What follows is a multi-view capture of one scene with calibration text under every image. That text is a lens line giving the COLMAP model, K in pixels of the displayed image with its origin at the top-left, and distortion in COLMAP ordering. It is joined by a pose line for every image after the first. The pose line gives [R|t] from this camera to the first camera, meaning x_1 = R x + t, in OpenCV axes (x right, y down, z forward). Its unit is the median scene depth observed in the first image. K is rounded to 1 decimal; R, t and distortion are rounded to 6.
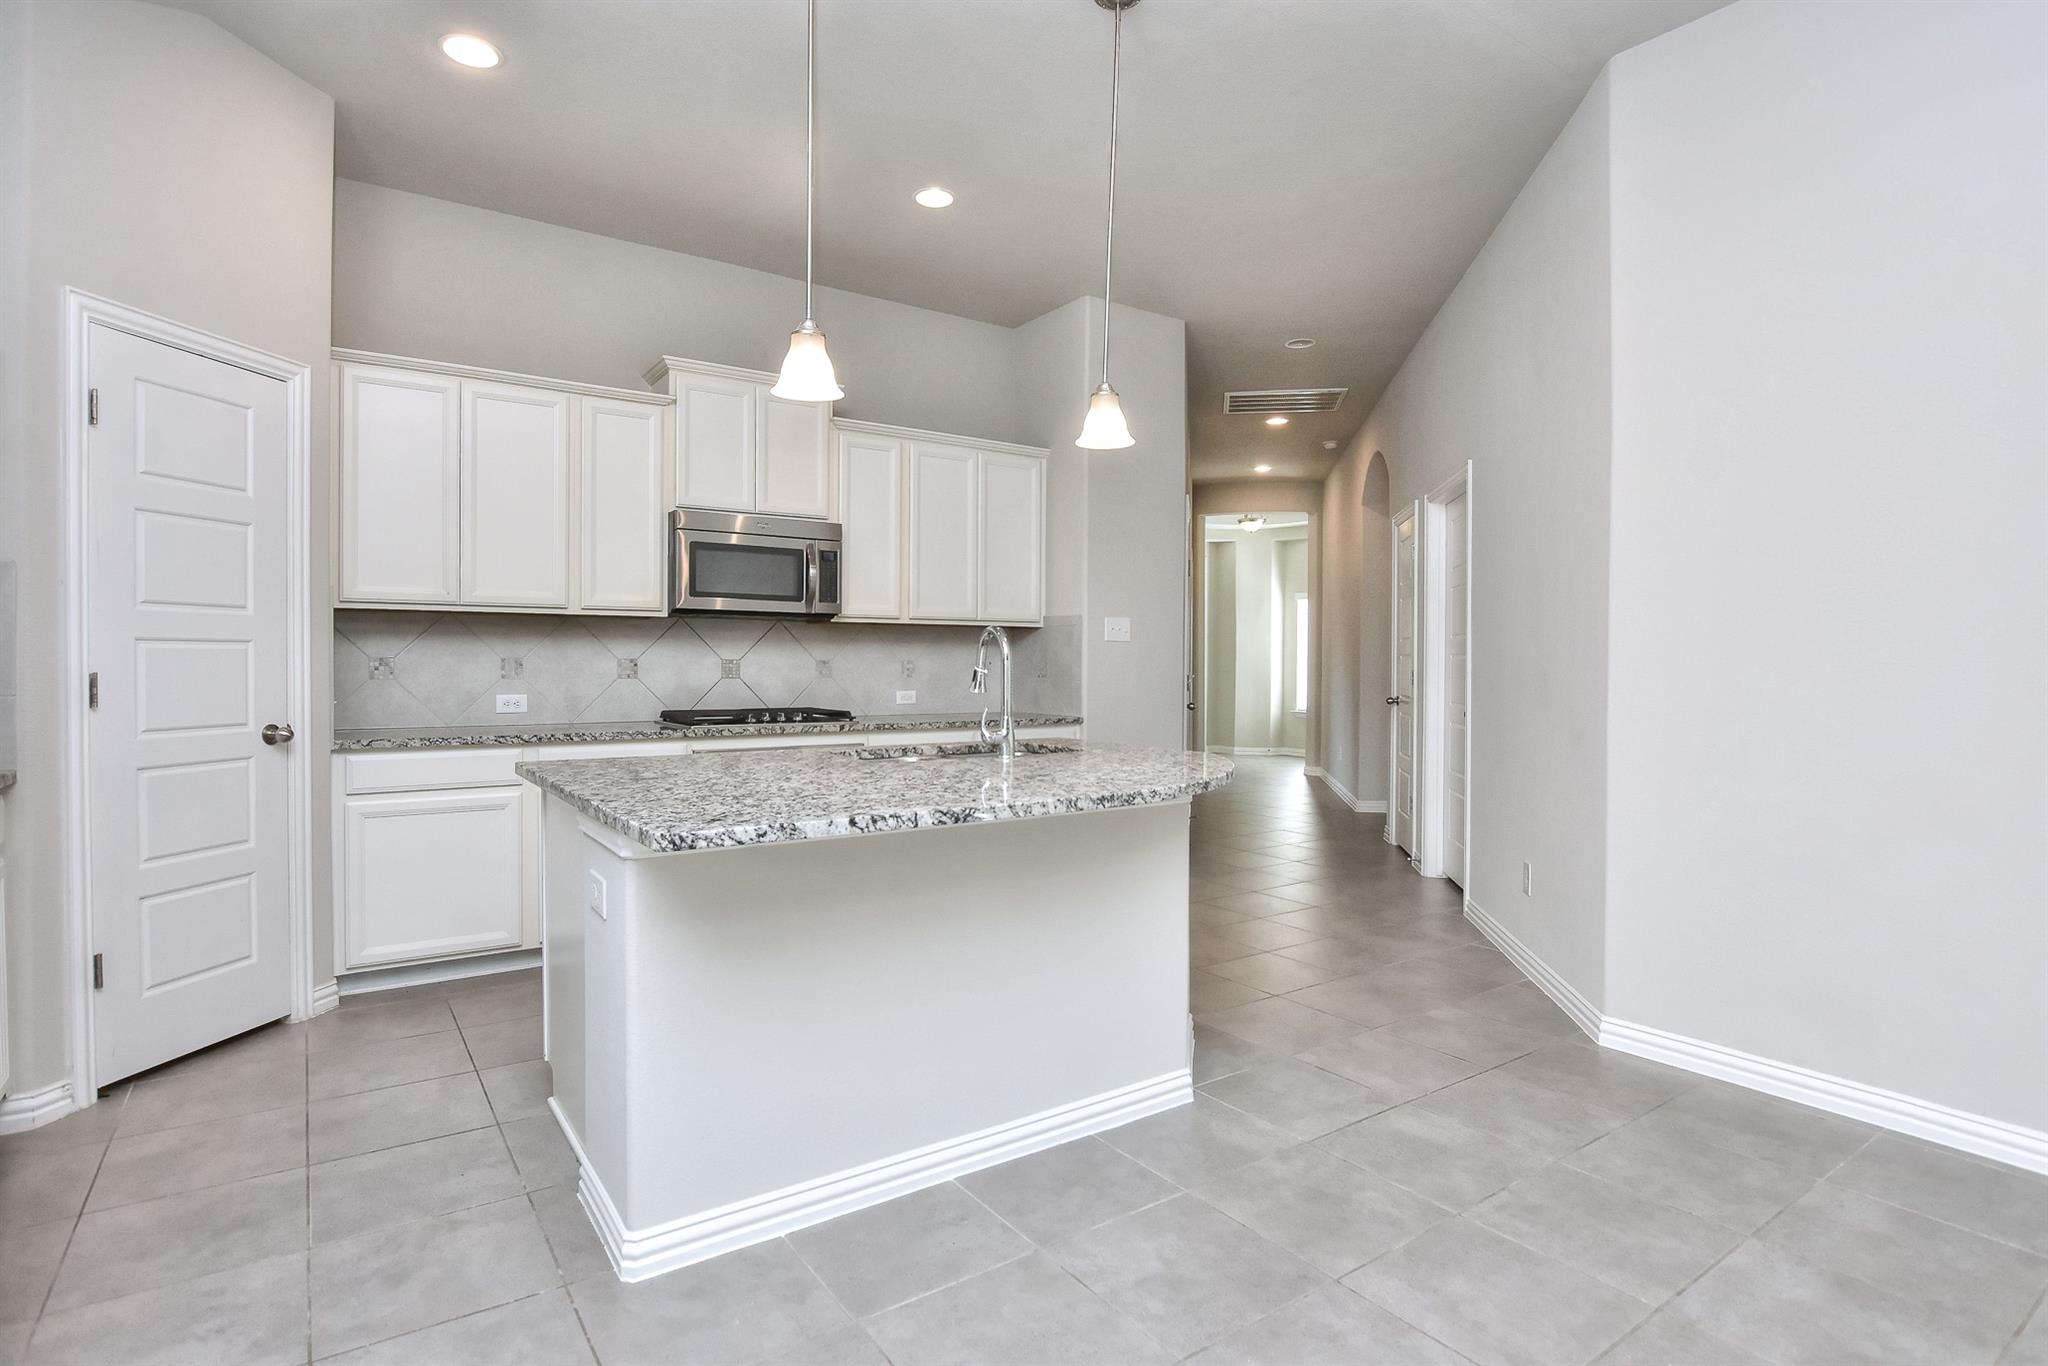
lens RADIAL K [[1032.9, 0, 1021.7], [0, 1032.9, 670.6], [0, 0, 1]] dist [-0.027277, -0.000183]
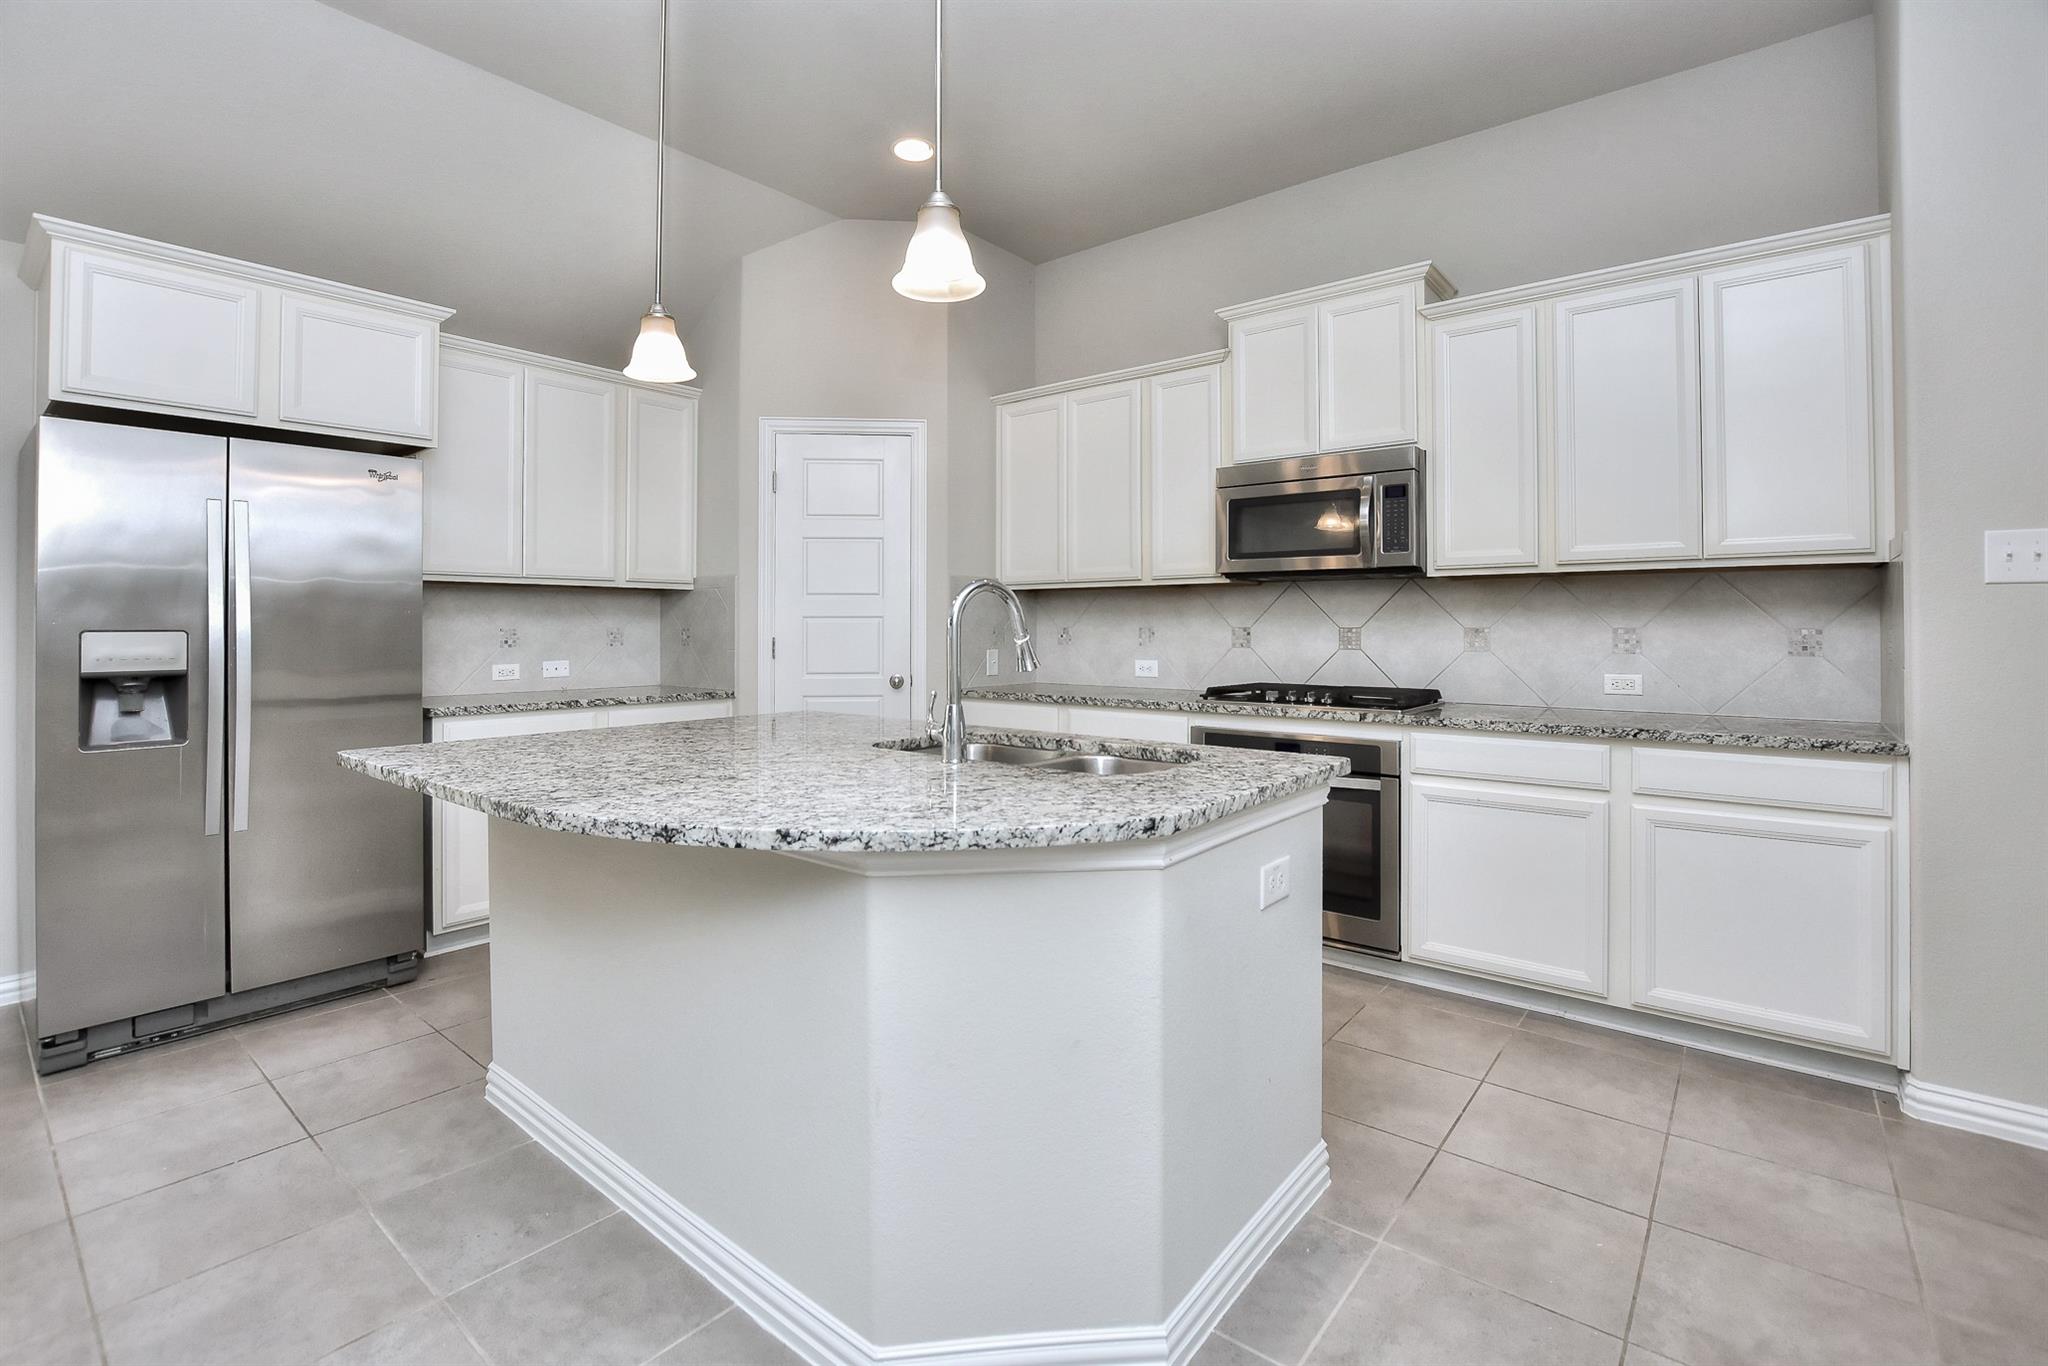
lens RADIAL K [[898.9, 0, 1048.5], [0, 898.9, 623.9], [0, 0, 1]] dist [-0.031489, 0.002379]
pose [[0.272532, -0.012662, -0.962063, 0.415767], [-0.007366, 0.999857, -0.015246, -0.000979], [0.962118, 0.011241, 0.272400, 0.625651]]
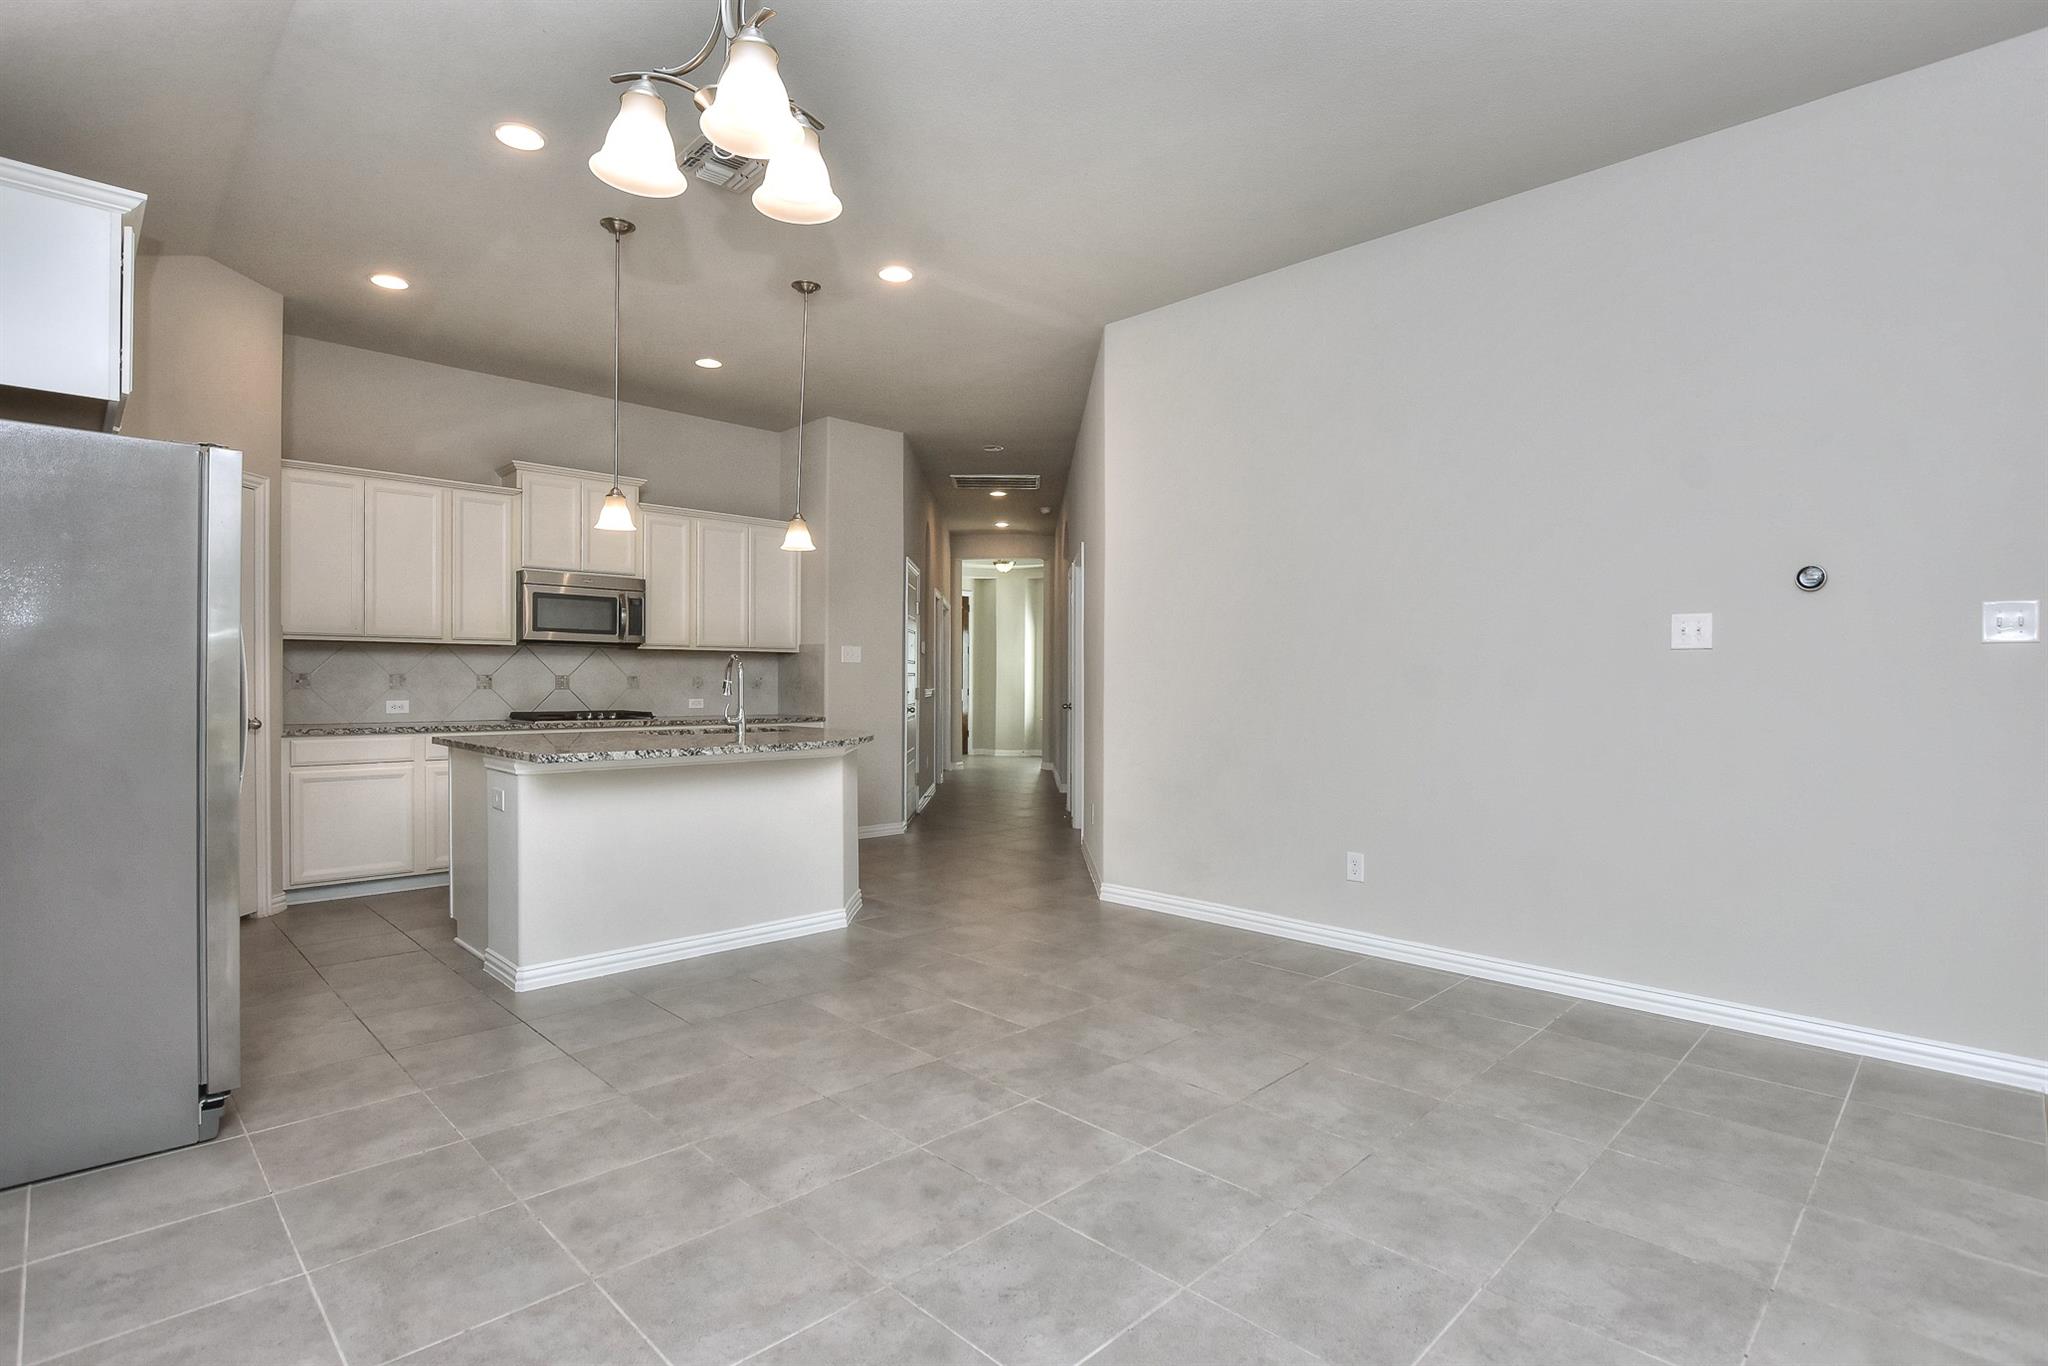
lens RADIAL K [[994.0, 0, 1035.4], [0, 994.0, 678.6], [0, 0, 1]] dist [-0.035061, 0.007899]
pose [[0.982101, -0.001448, 0.188351, 0.104351], [0.003231, 0.999953, -0.009156, 0.008793], [-0.188329, 0.009601, 0.982059, -0.472858]]
